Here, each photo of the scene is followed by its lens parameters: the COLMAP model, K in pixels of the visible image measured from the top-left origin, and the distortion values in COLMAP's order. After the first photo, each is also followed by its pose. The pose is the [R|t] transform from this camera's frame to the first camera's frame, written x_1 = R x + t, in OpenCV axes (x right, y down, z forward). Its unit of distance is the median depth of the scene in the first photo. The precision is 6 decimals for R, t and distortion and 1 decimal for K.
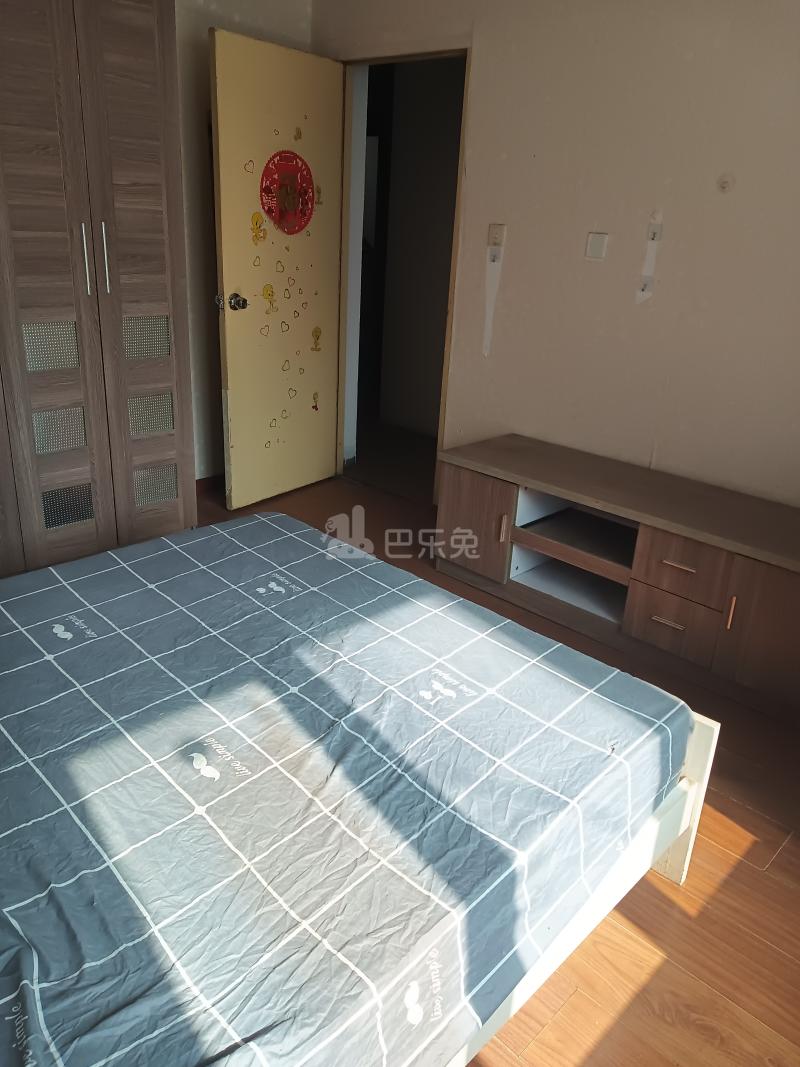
lens RADIAL K [[796.2, 0, 398.3], [0, 796.2, 500.8], [0, 0, 1]] dist [0.043335, -0.007663]
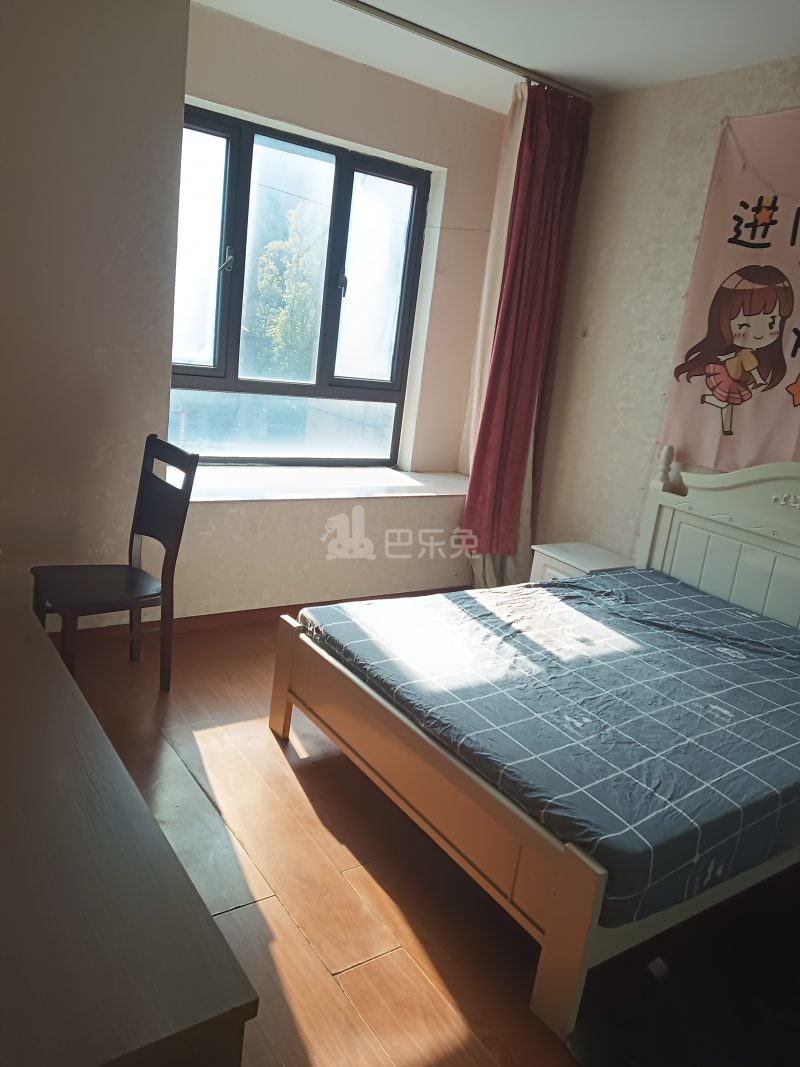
lens RADIAL K [[796.2, 0, 398.3], [0, 796.2, 500.8], [0, 0, 1]] dist [0.043335, -0.007663]
pose [[-0.969552, -0.198086, 0.143984, -0.027057], [-0.088425, 0.831478, 0.548475, -0.876138], [-0.228365, 0.519043, -0.823677, 2.217665]]
